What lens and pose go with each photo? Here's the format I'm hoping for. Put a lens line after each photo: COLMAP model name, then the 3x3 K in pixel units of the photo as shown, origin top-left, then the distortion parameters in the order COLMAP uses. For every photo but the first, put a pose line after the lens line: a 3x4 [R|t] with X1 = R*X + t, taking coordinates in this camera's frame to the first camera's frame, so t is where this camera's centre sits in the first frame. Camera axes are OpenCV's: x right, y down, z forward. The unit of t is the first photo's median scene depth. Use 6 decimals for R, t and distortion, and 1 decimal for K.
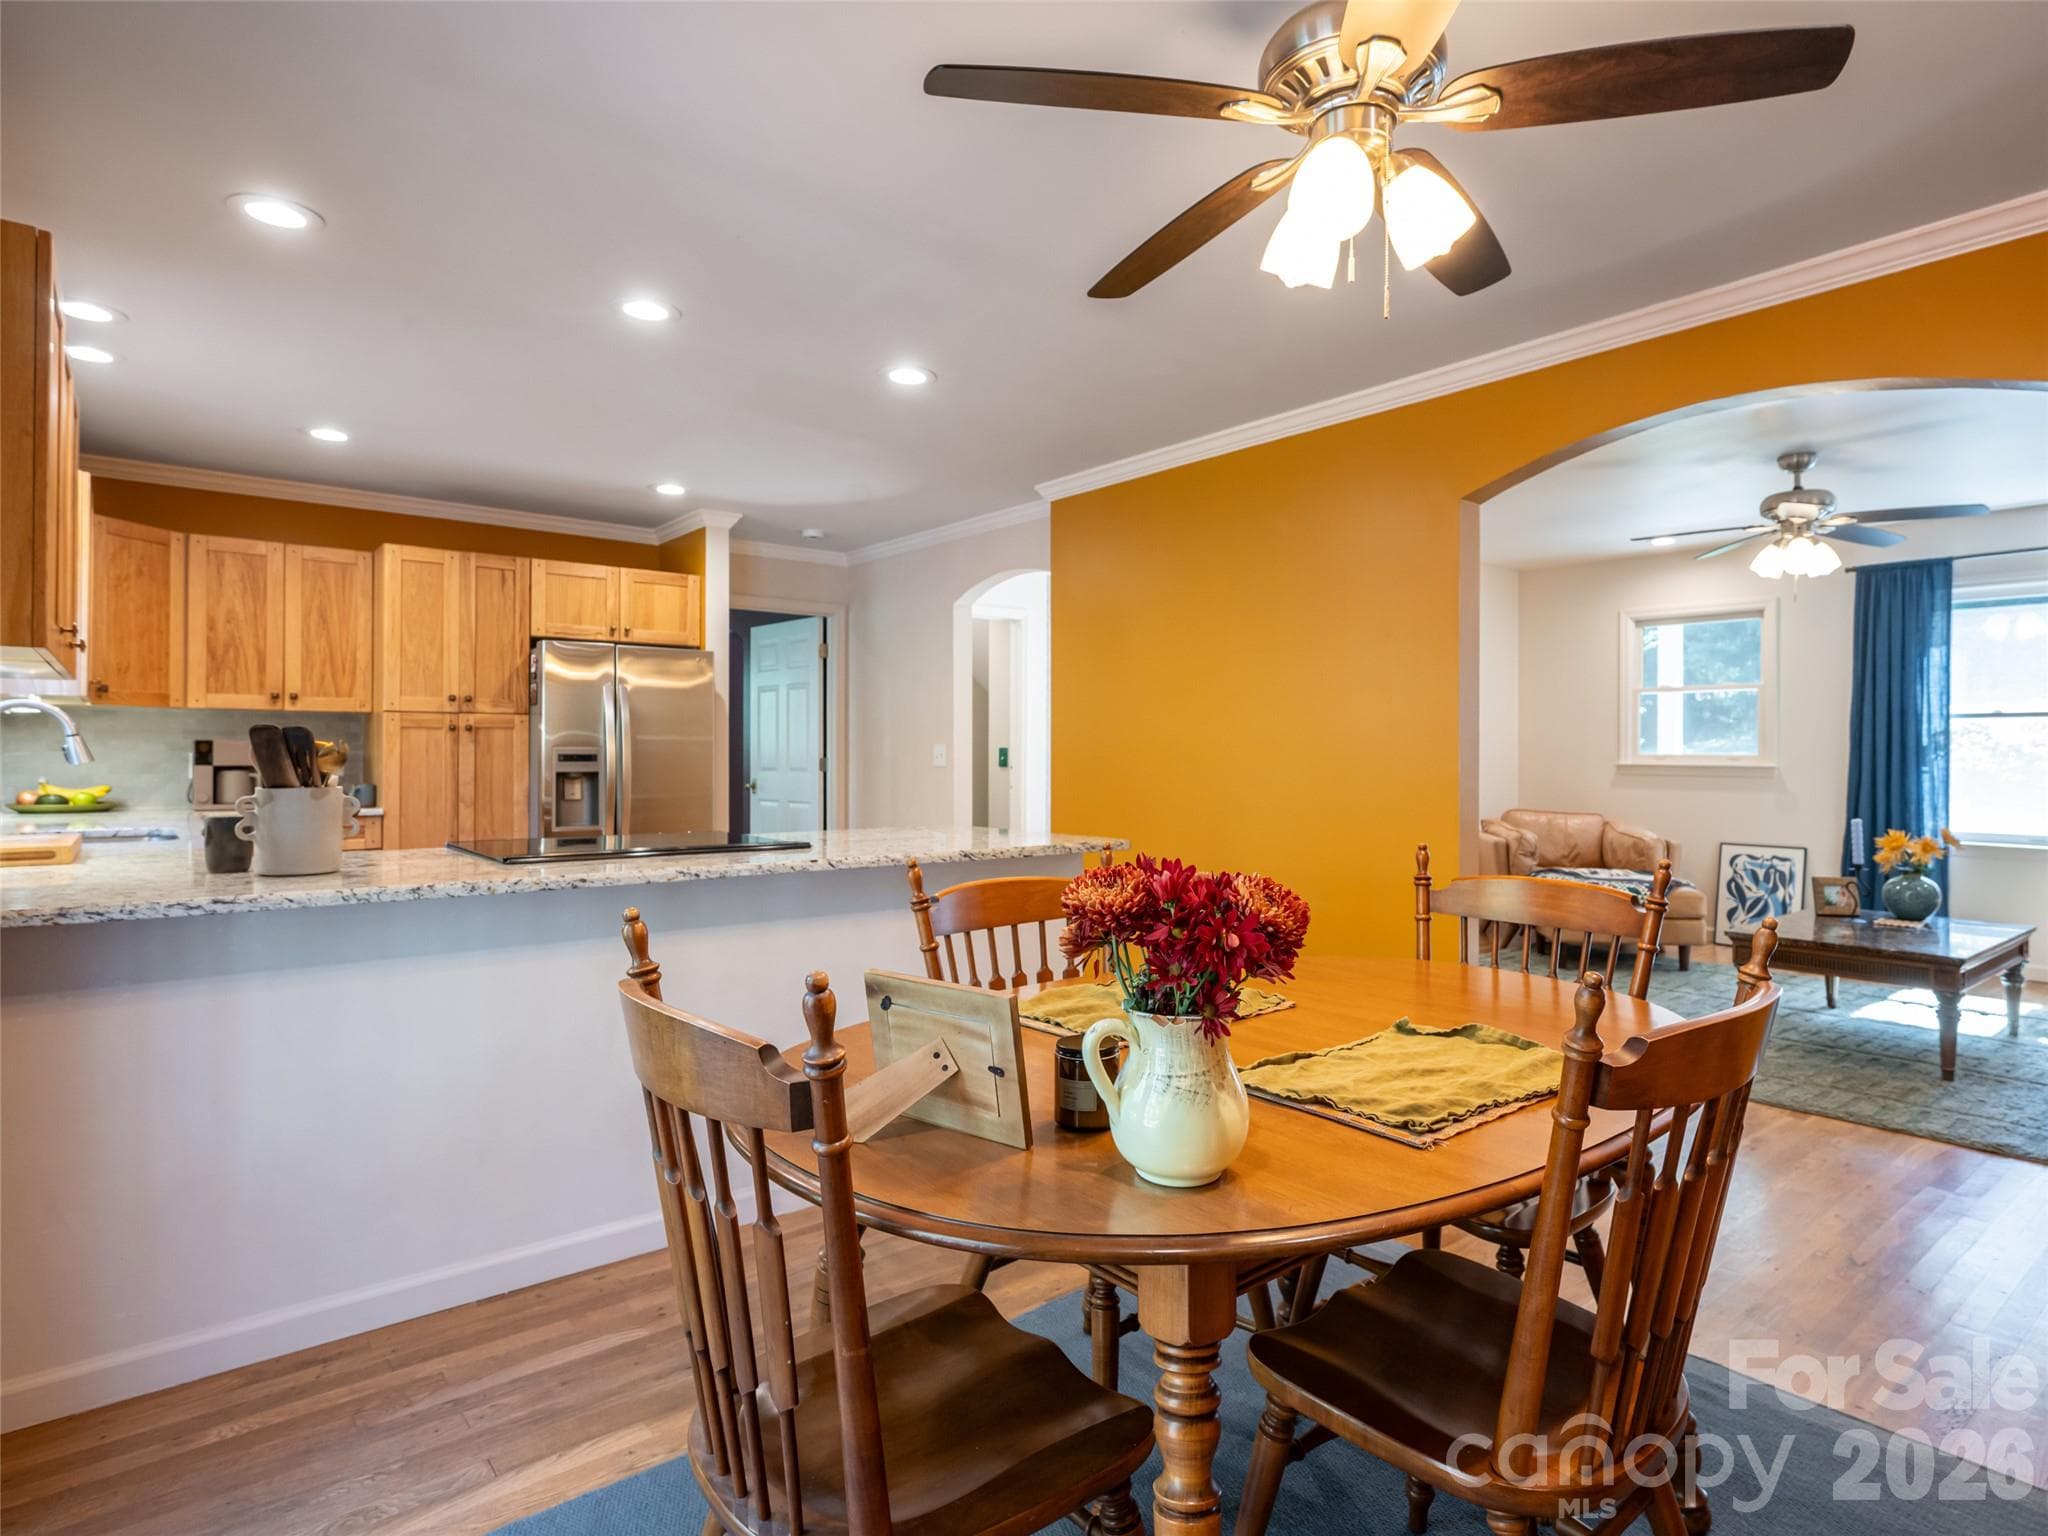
lens RADIAL K [[1170.2, 0, 1029.0], [0, 1170.2, 781.9], [0, 0, 1]] dist [-0.007573, -0.001495]
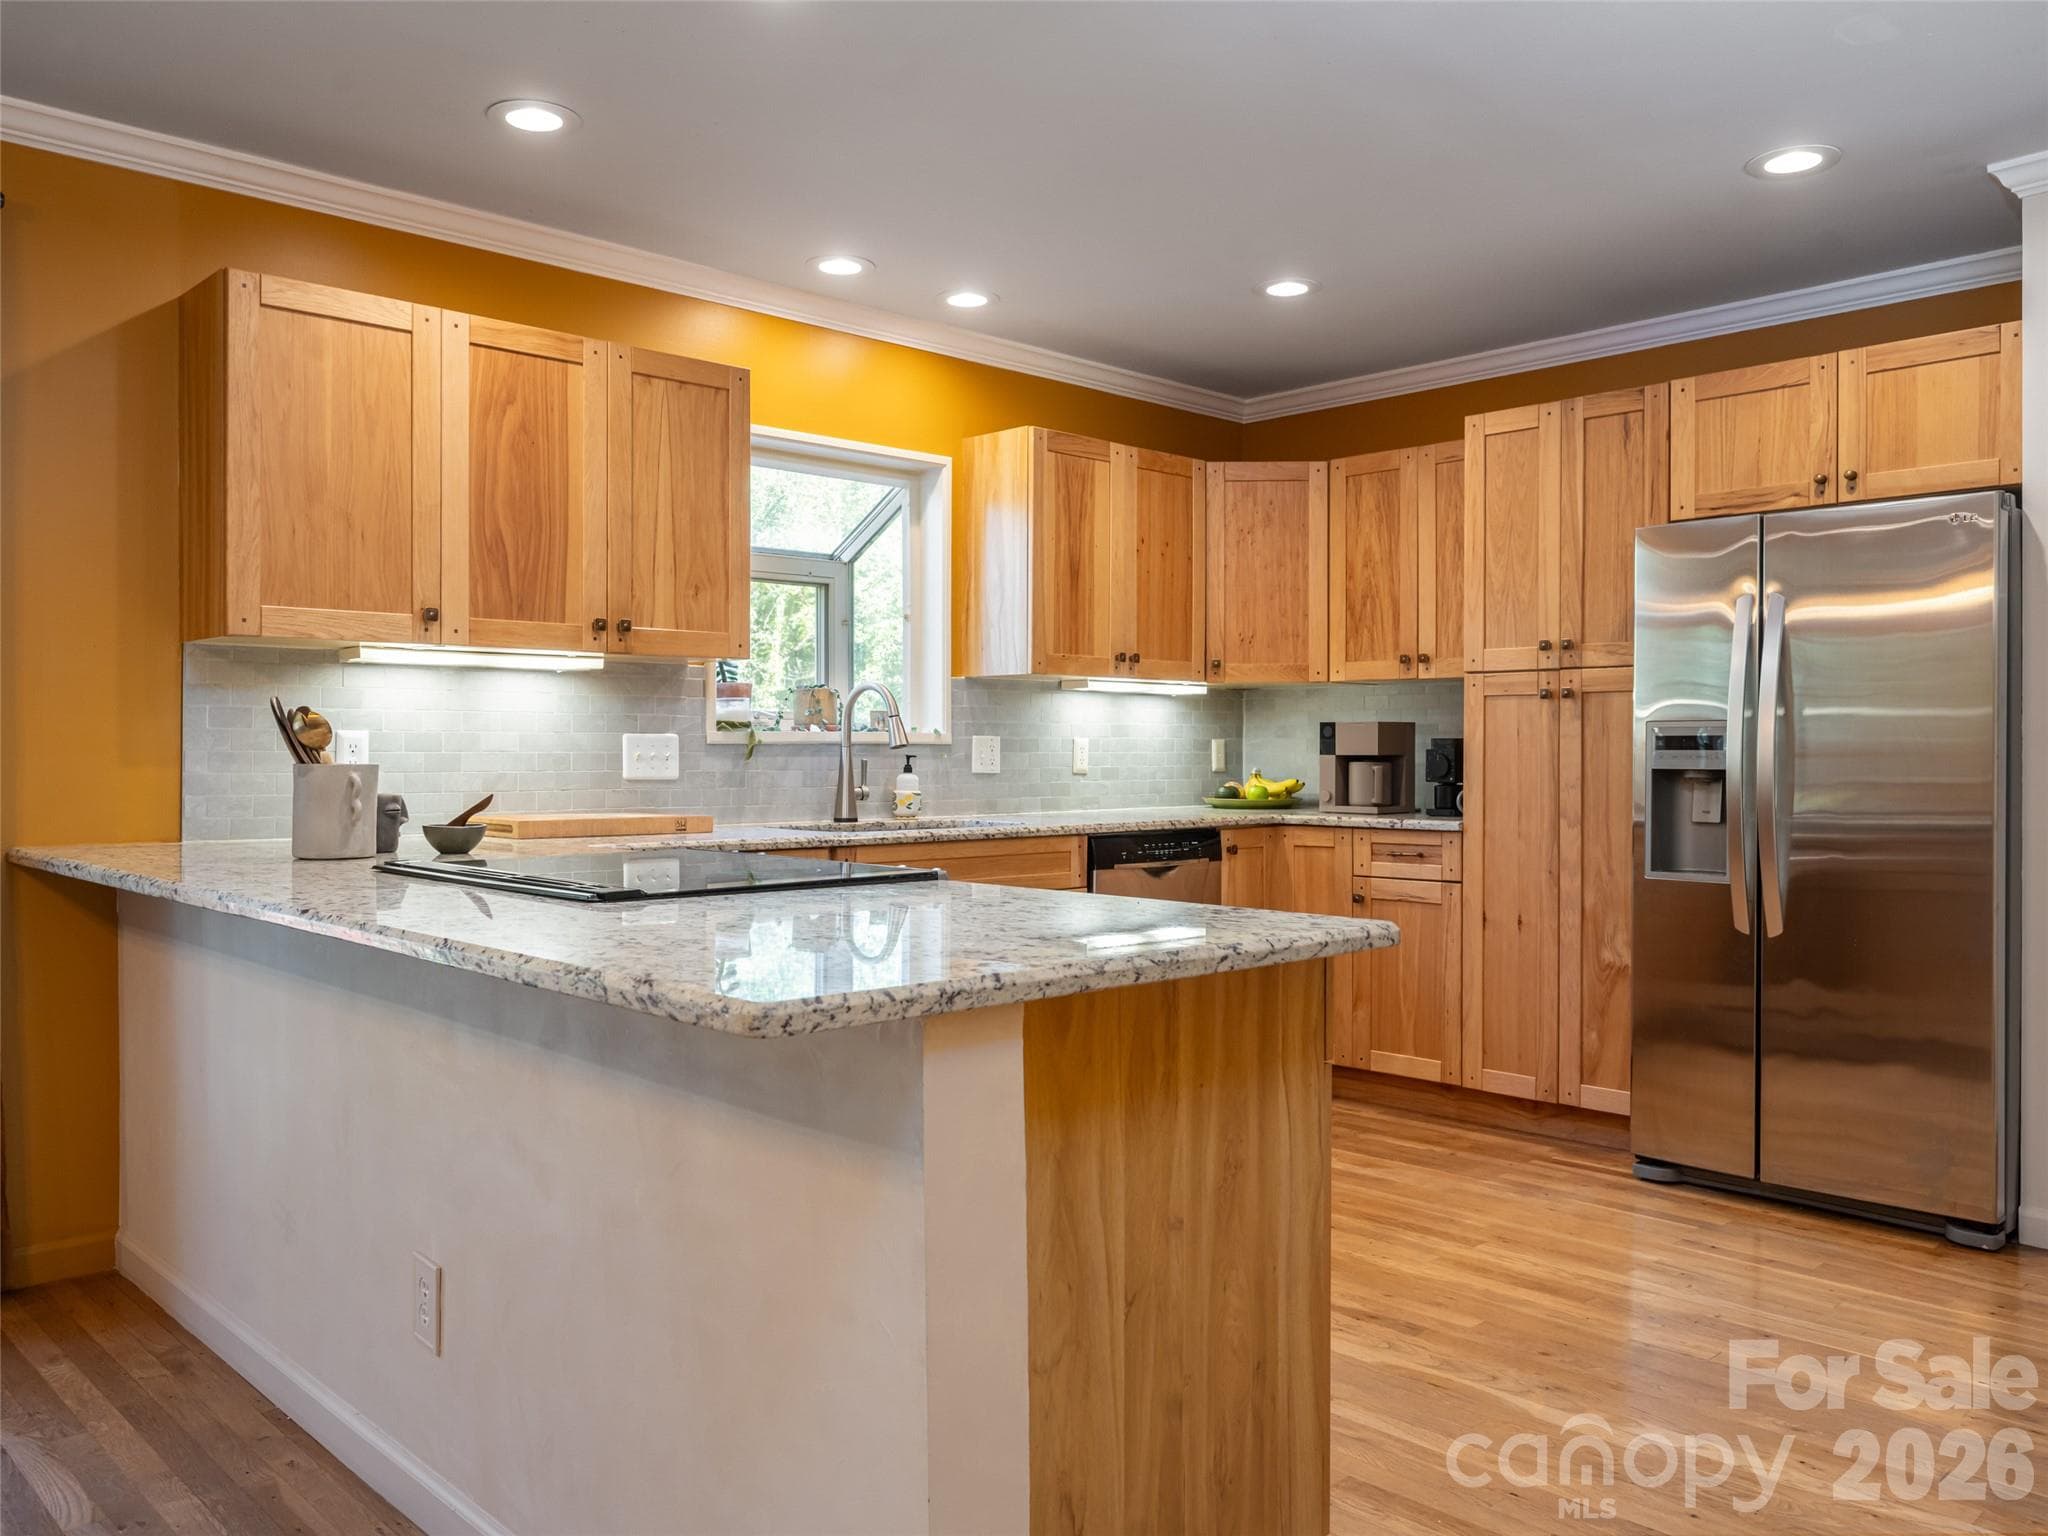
lens RADIAL K [[1583.7, 0, 1024.6], [0, 1583.7, 766.8], [0, 0, 1]] dist [0.009461, 0.001839]
pose [[0.064785, 0.010777, -0.997841, 0.320109], [-0.019831, 0.999758, 0.009511, -0.011379], [0.997702, 0.019172, 0.064983, 0.693752]]
